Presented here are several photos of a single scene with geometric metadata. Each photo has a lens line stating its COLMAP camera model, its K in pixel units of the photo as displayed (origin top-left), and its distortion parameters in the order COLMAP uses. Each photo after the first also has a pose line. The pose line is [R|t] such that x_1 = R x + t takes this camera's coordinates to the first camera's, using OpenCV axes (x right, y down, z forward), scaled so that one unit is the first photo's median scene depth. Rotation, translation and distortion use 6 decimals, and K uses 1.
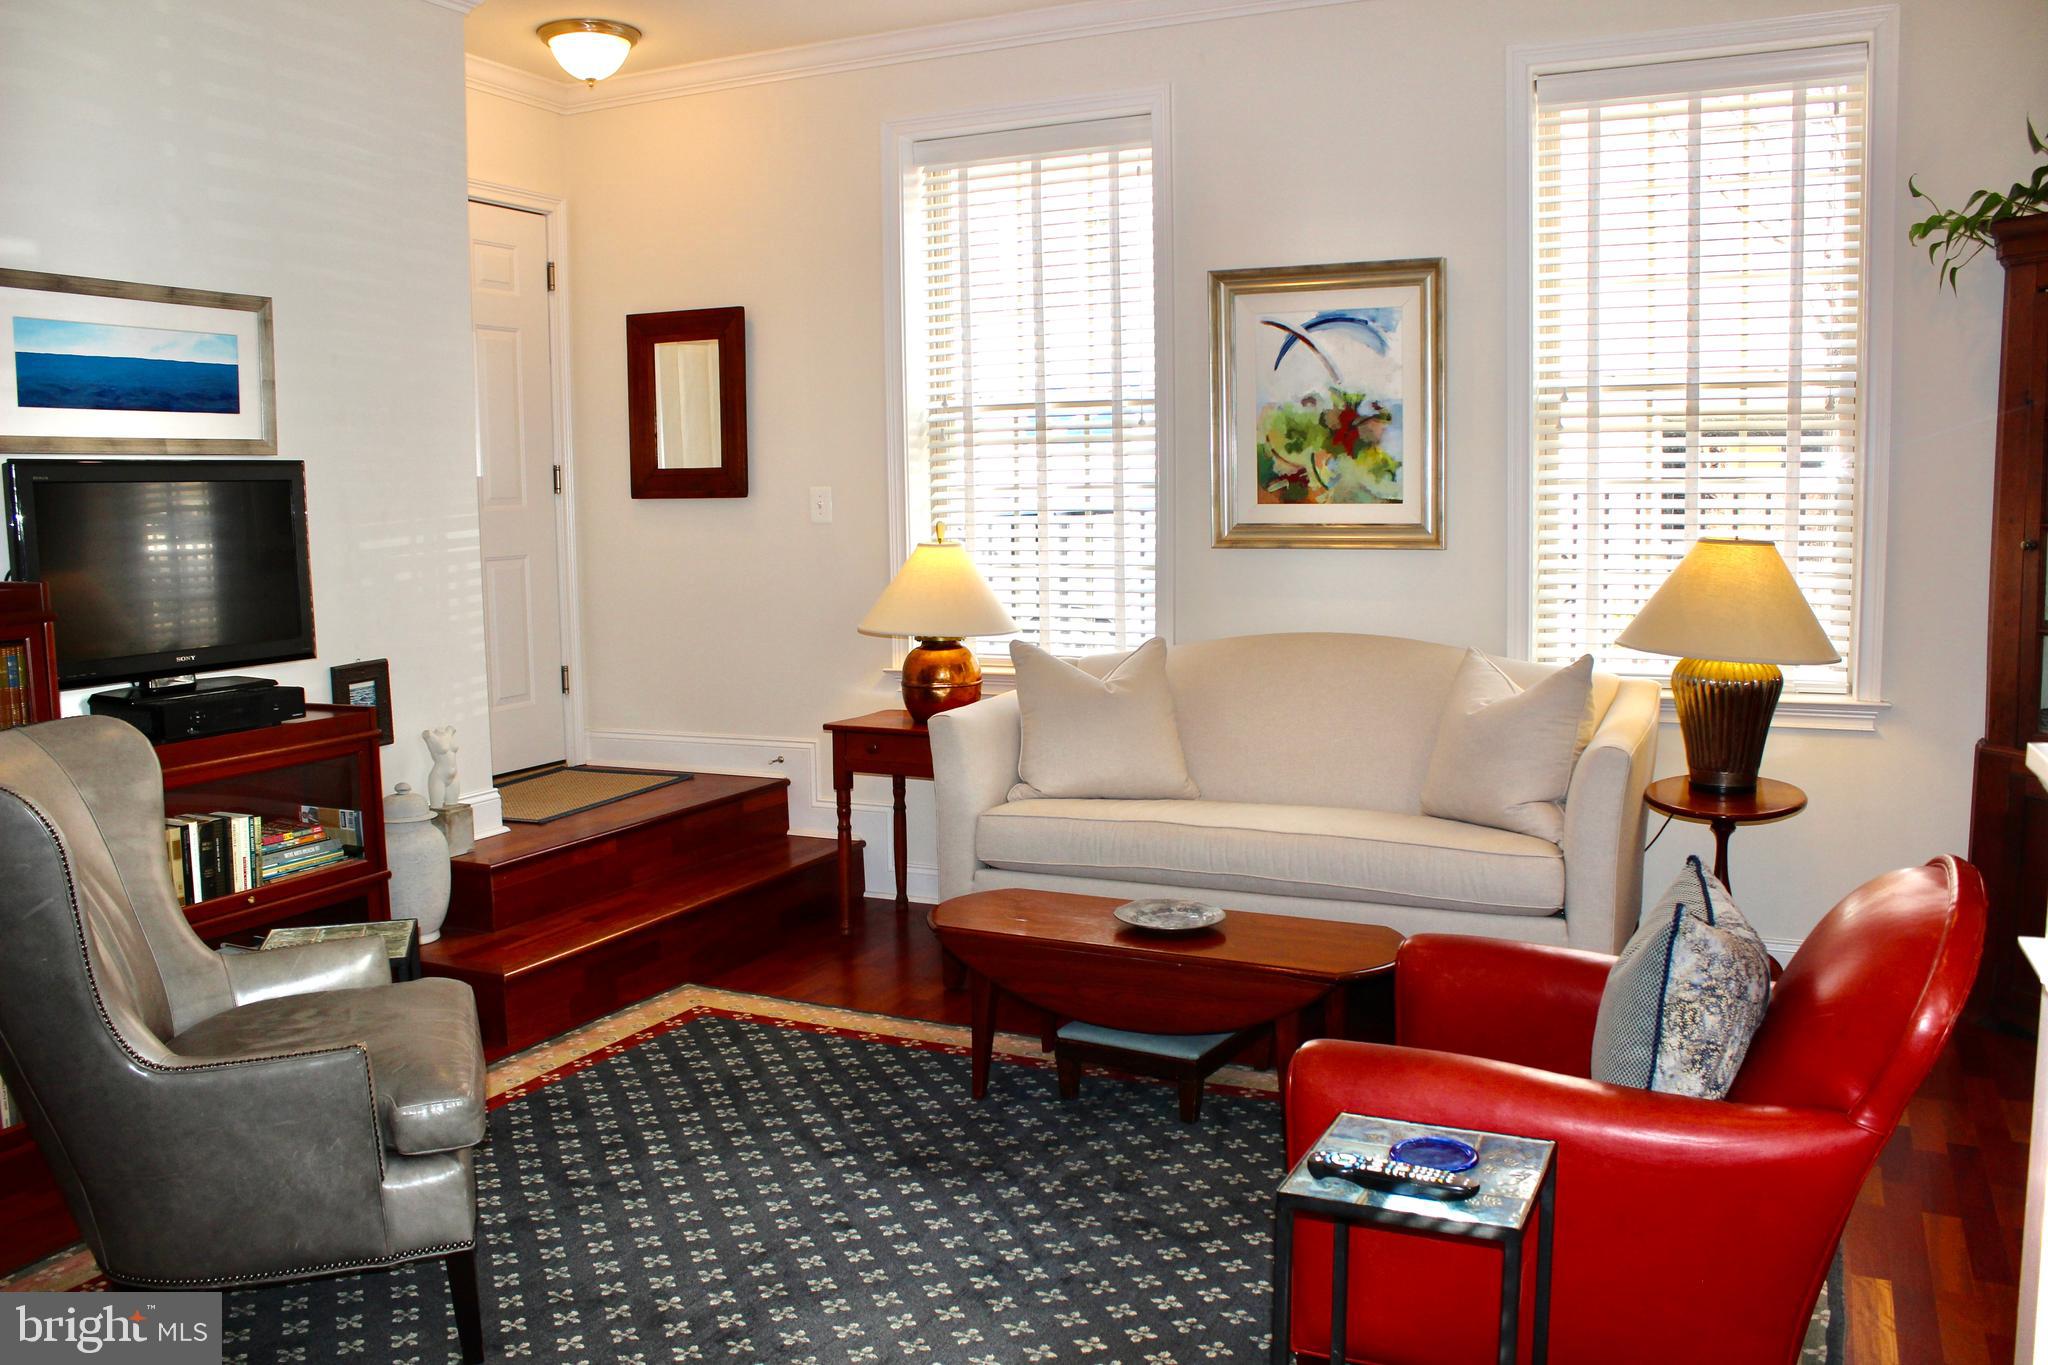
lens RADIAL K [[1679.4, 0, 1024.0], [0, 1679.4, 682.5], [0, 0, 1]] dist [-0.171995, 0.153473]
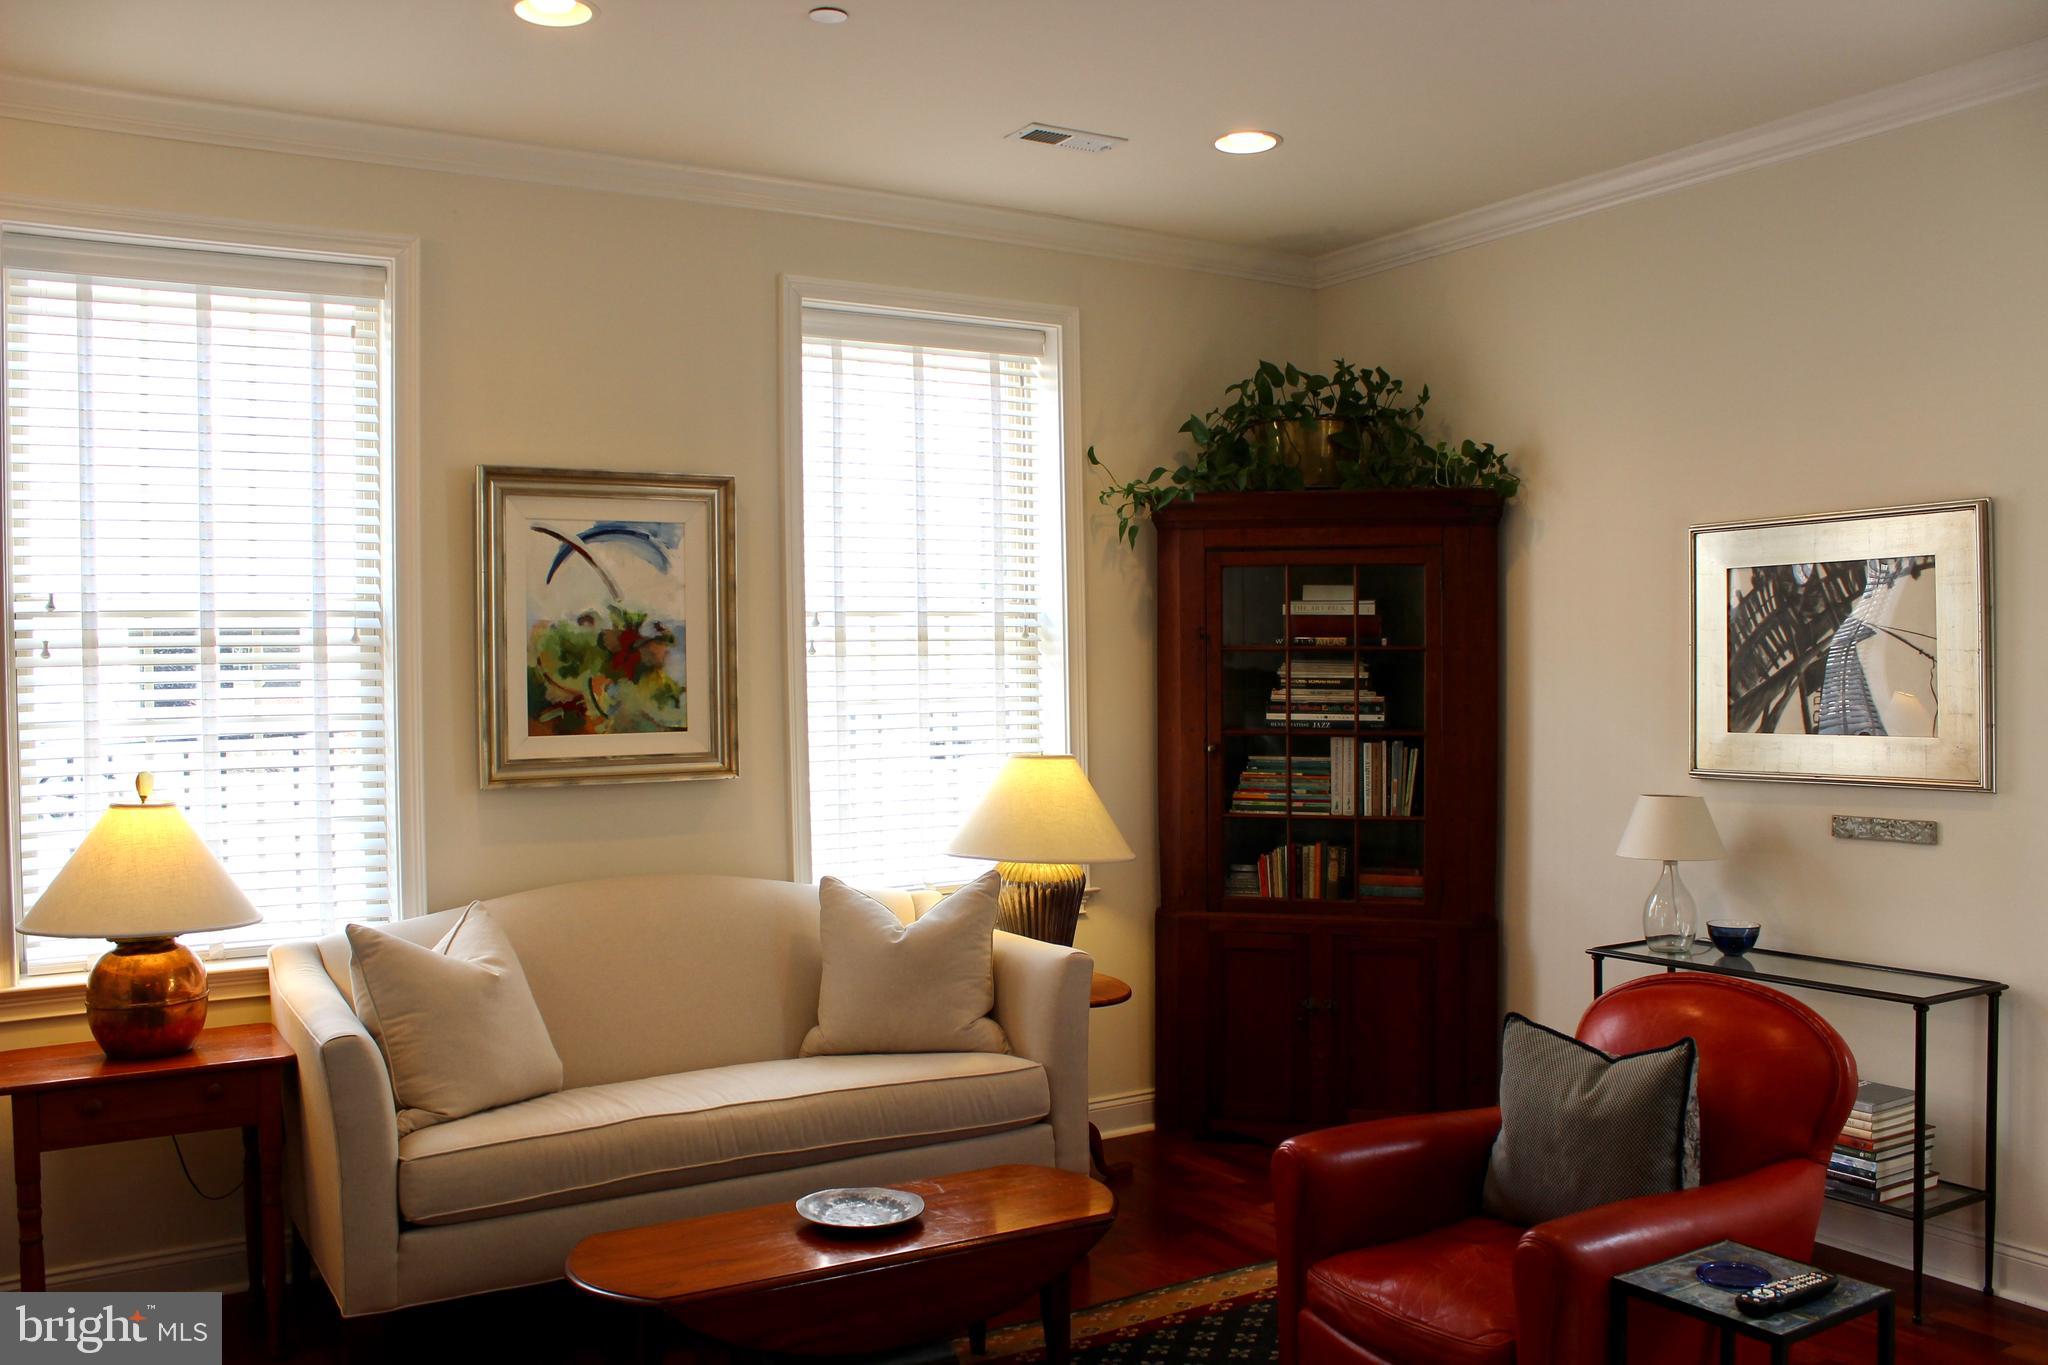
lens RADIAL K [[1679.4, 0, 1024.0], [0, 1679.4, 682.5], [0, 0, 1]] dist [-0.171995, 0.153473]
pose [[0.540839, -0.000433, 0.841126, -0.467918], [0.102983, 0.992511, -0.065707, -0.054710], [-0.834798, 0.122159, 0.536833, 0.340032]]
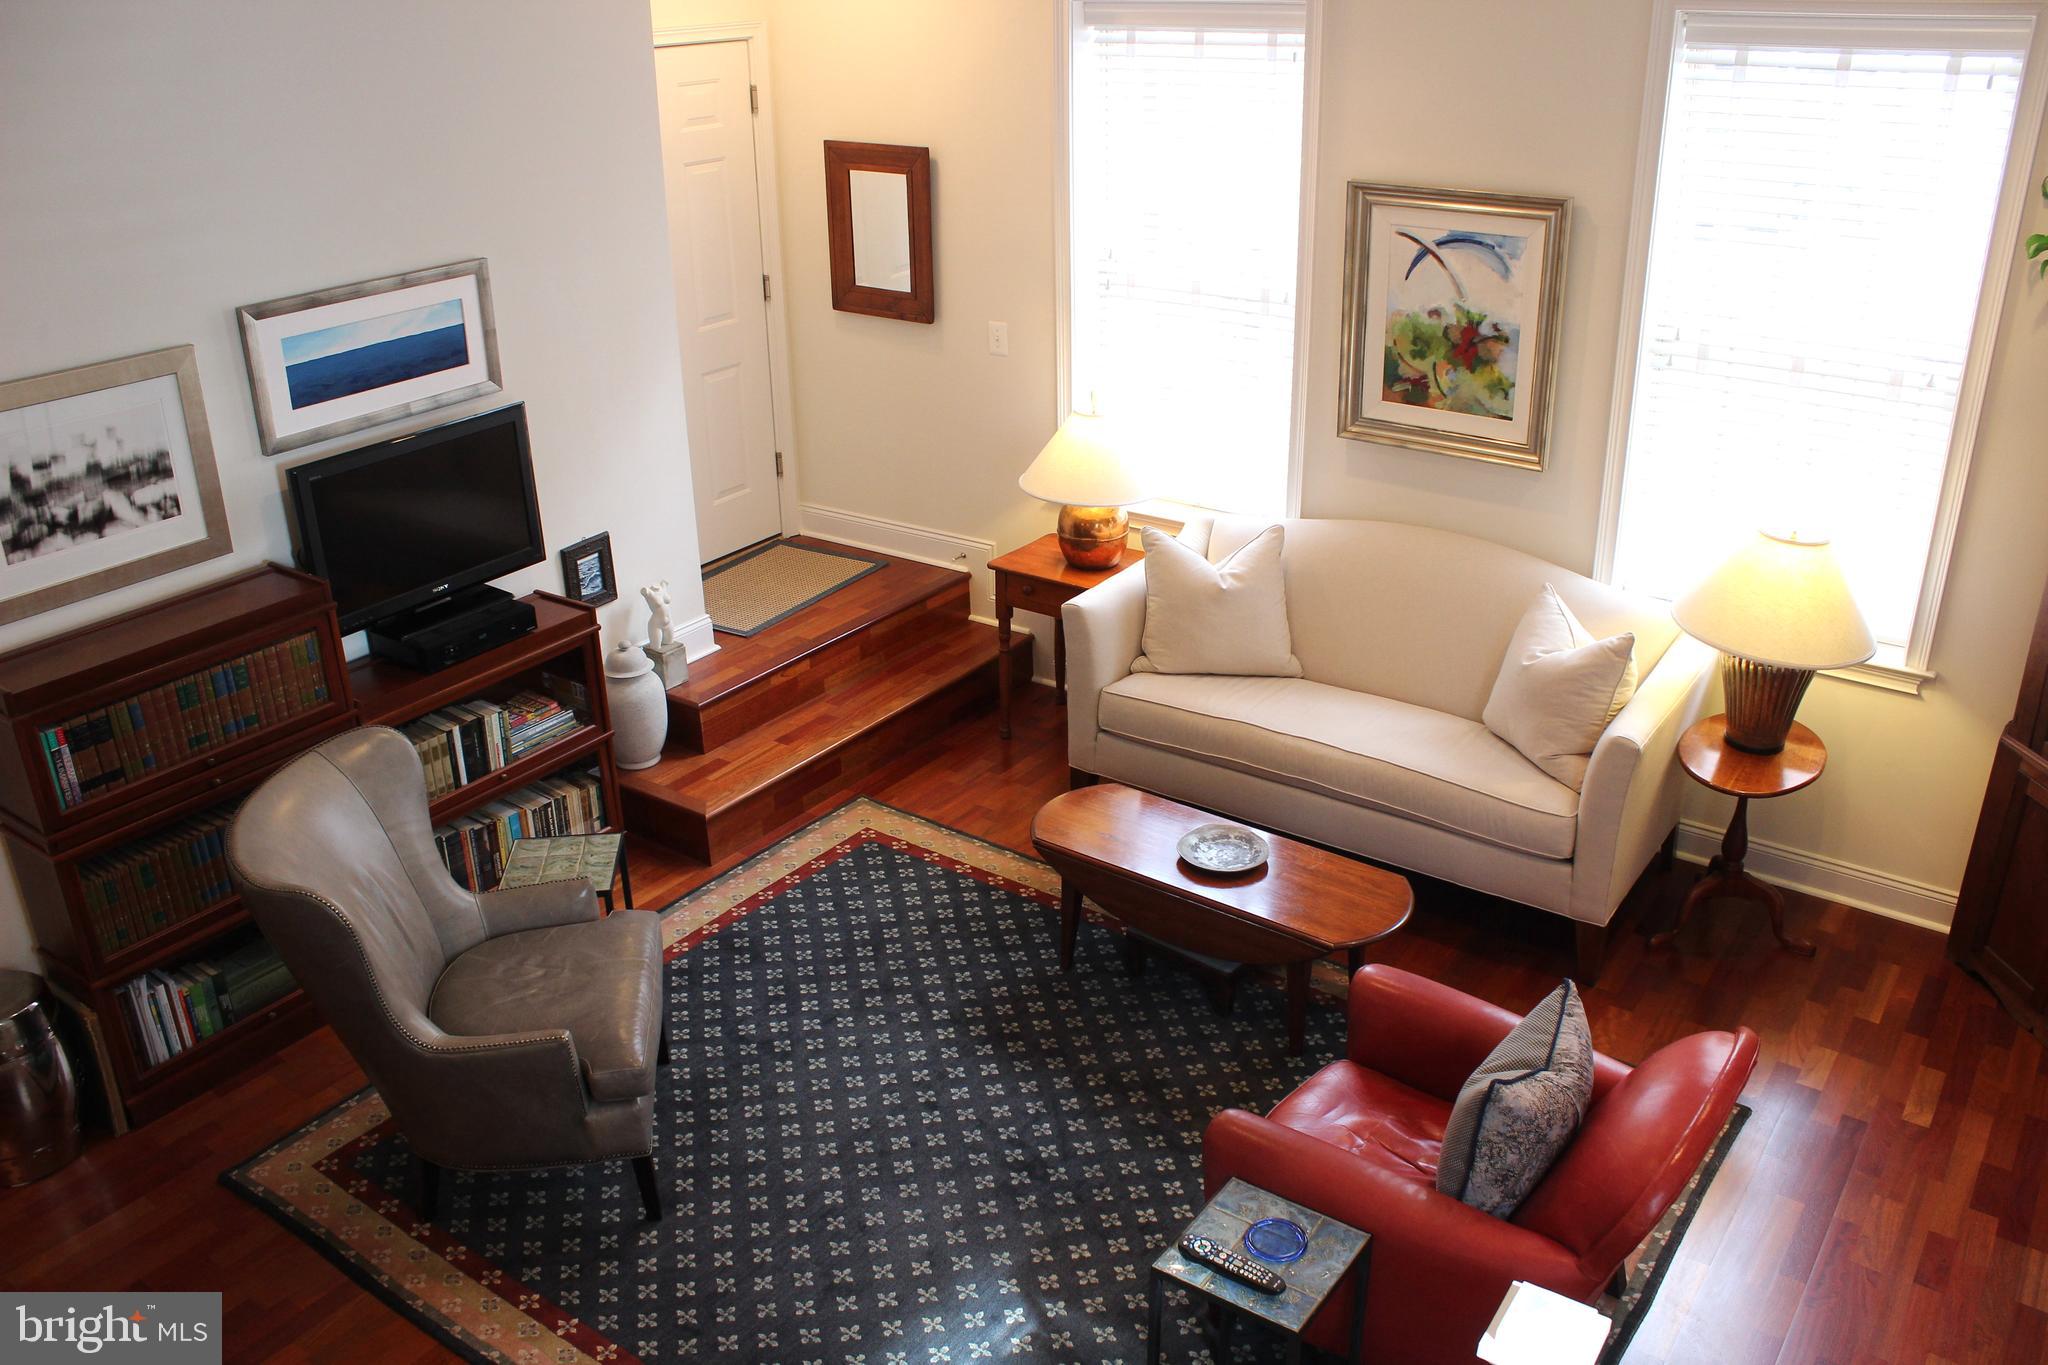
lens RADIAL K [[1679.4, 0, 1024.0], [0, 1679.4, 682.5], [0, 0, 1]] dist [-0.171995, 0.153473]
pose [[0.984087, 0.070281, -0.163200, 0.105891], [-0.017181, 0.951786, 0.306281, -0.271662], [0.176857, -0.298603, 0.937847, -0.099221]]
